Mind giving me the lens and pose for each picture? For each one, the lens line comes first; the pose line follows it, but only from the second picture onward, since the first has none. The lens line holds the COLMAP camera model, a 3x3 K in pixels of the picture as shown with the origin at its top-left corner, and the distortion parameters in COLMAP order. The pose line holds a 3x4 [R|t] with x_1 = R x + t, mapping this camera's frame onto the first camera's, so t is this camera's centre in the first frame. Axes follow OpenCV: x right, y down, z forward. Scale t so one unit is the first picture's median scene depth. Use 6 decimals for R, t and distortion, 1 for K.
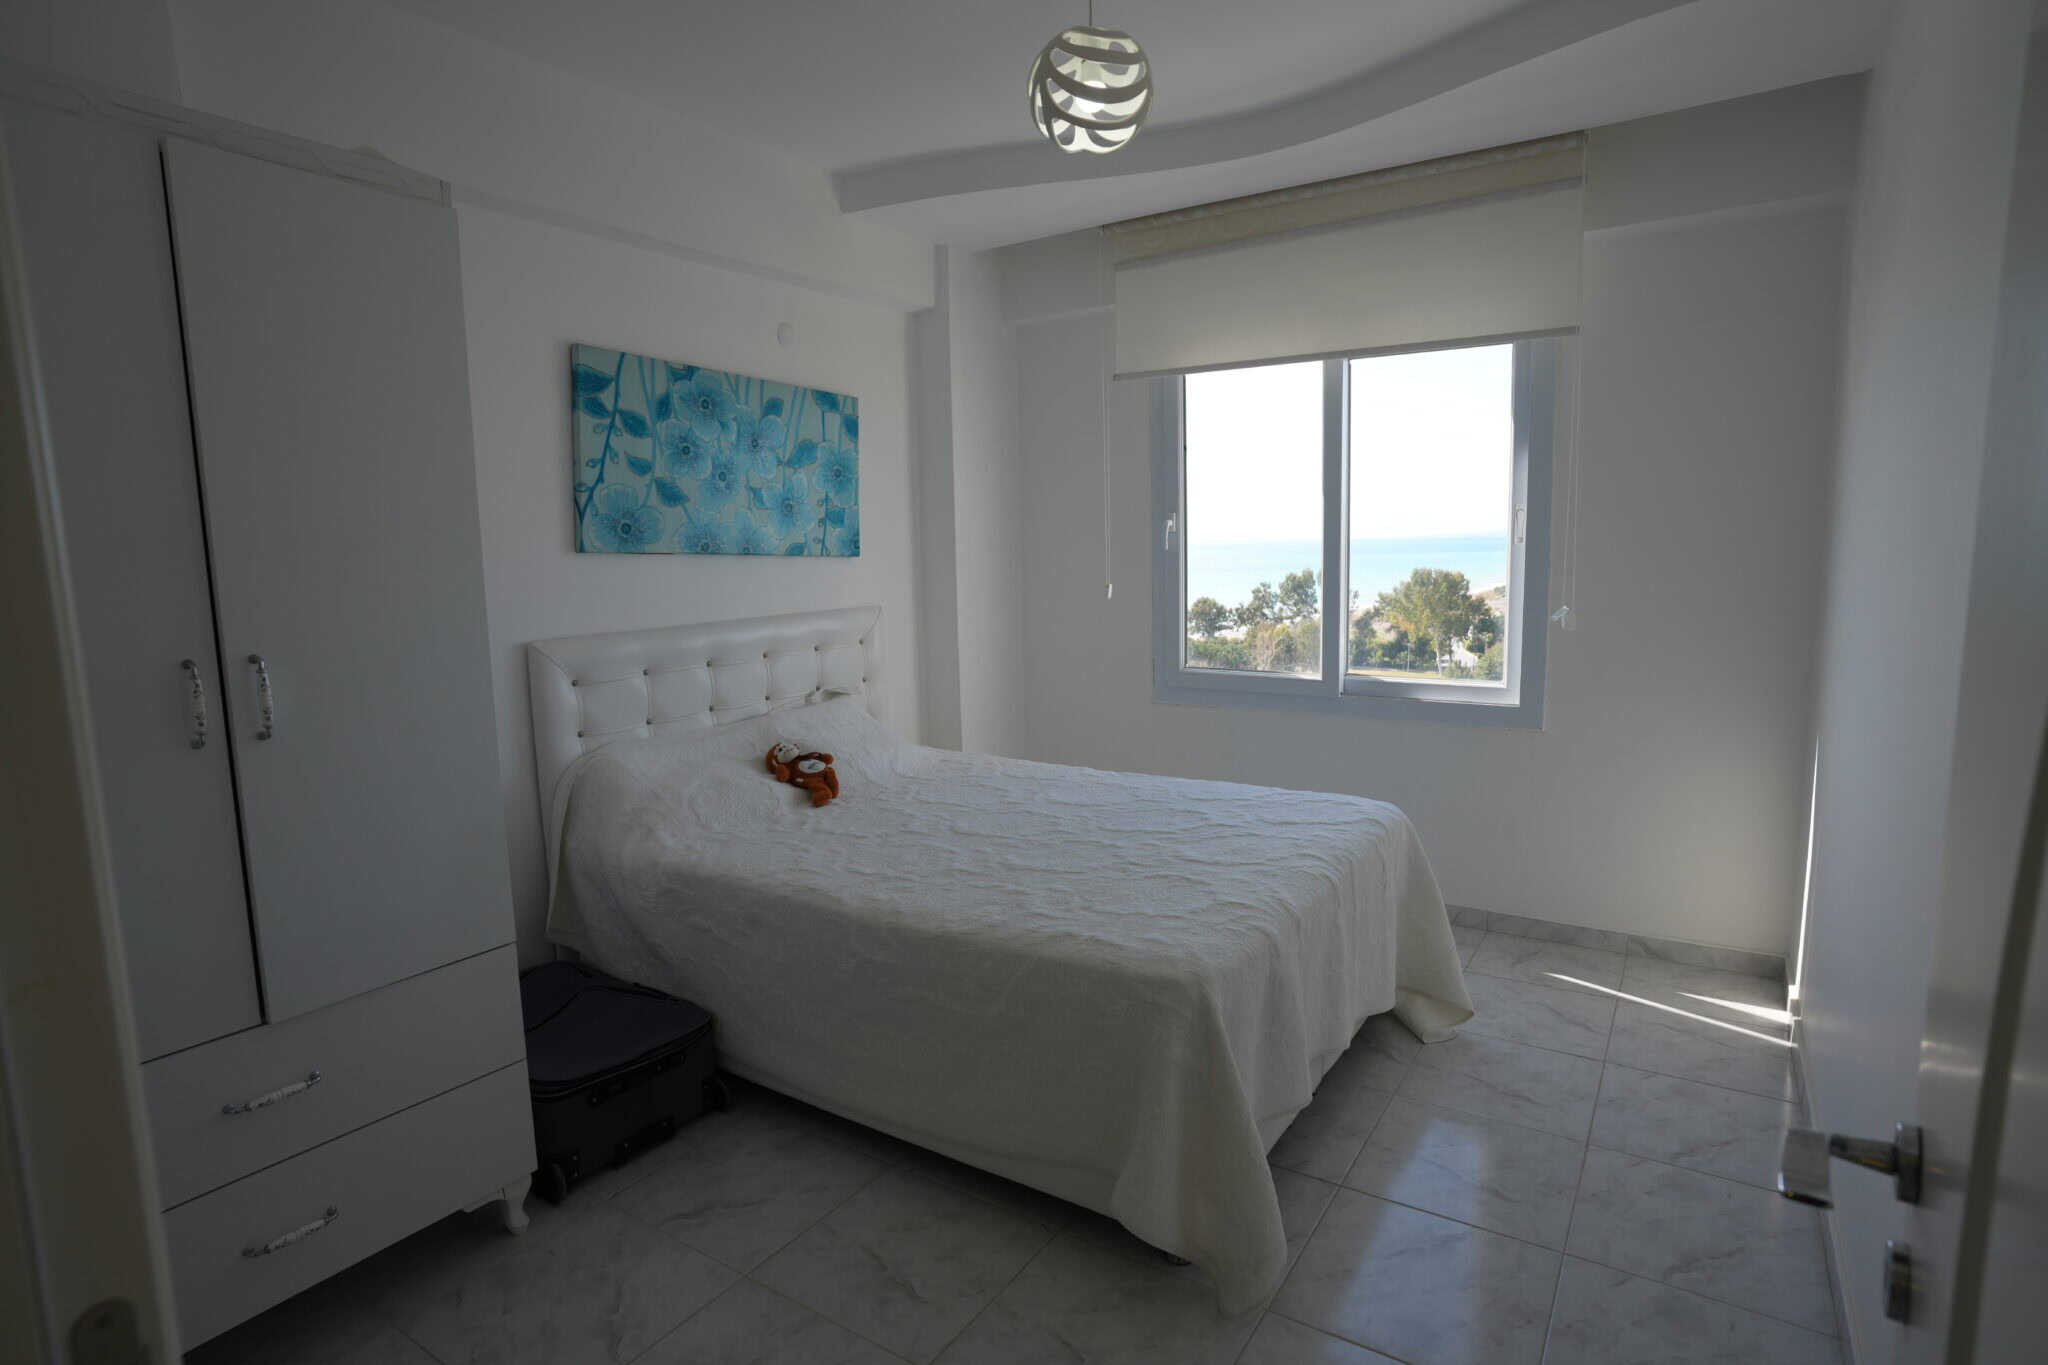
lens RADIAL K [[1077.7, 0, 1024.3], [0, 1077.7, 677.8], [0, 0, 1]] dist [-0.072285, 0.044900]
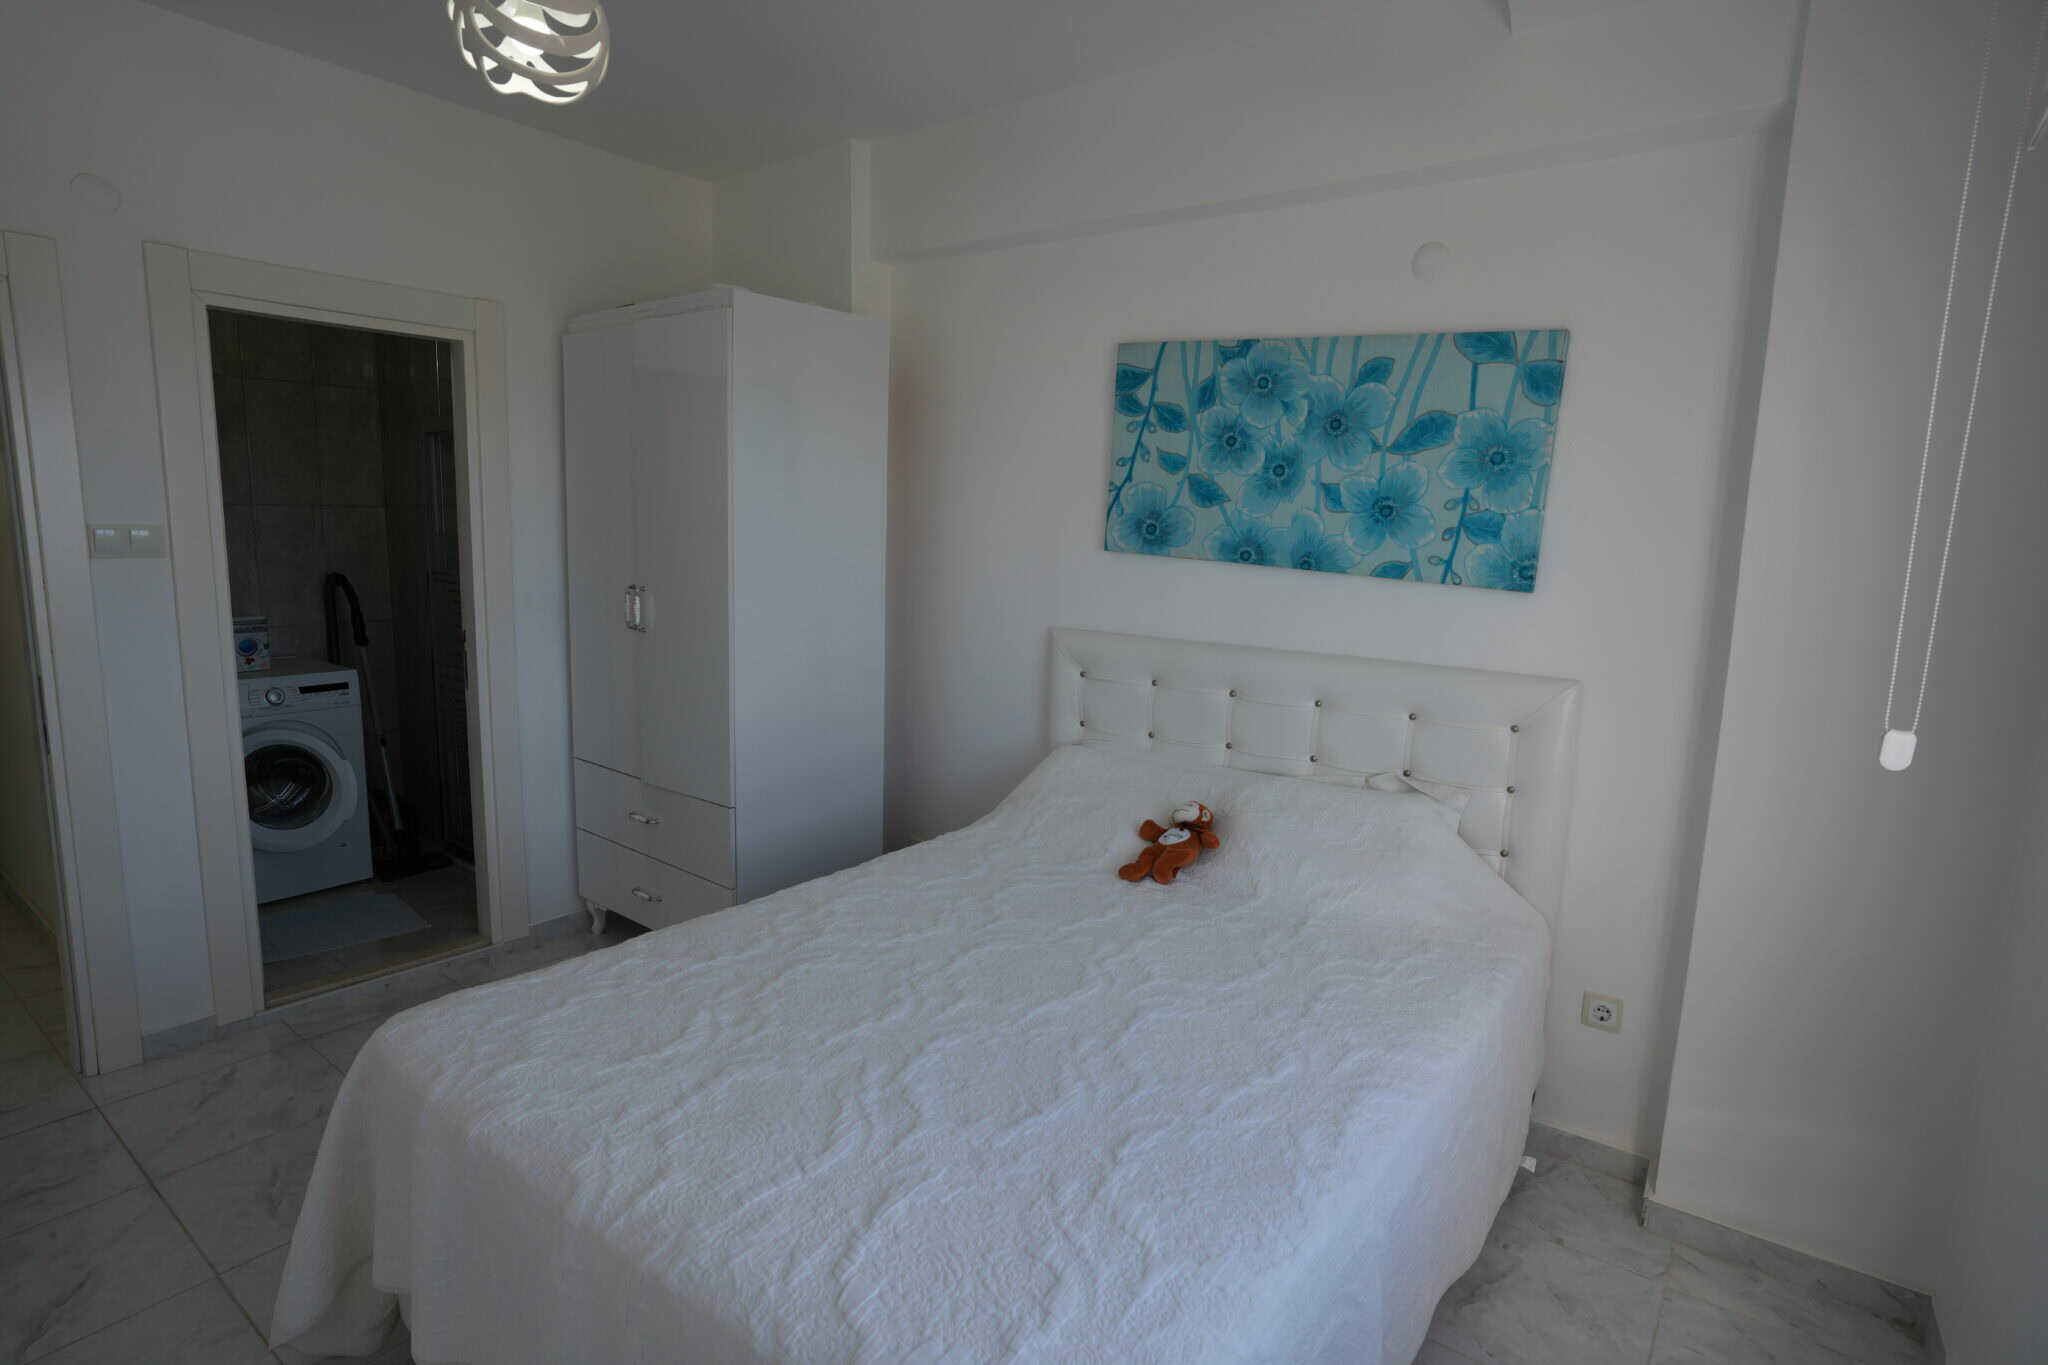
lens RADIAL K [[1055.6, 0, 1028.7], [0, 1055.6, 687.2], [0, 0, 1]] dist [-0.052398, 0.027127]
pose [[-0.059531, 0.172133, -0.983273, 0.551967], [-0.159649, 0.970699, 0.179598, -0.146082], [0.985377, 0.167670, -0.030306, 0.892545]]
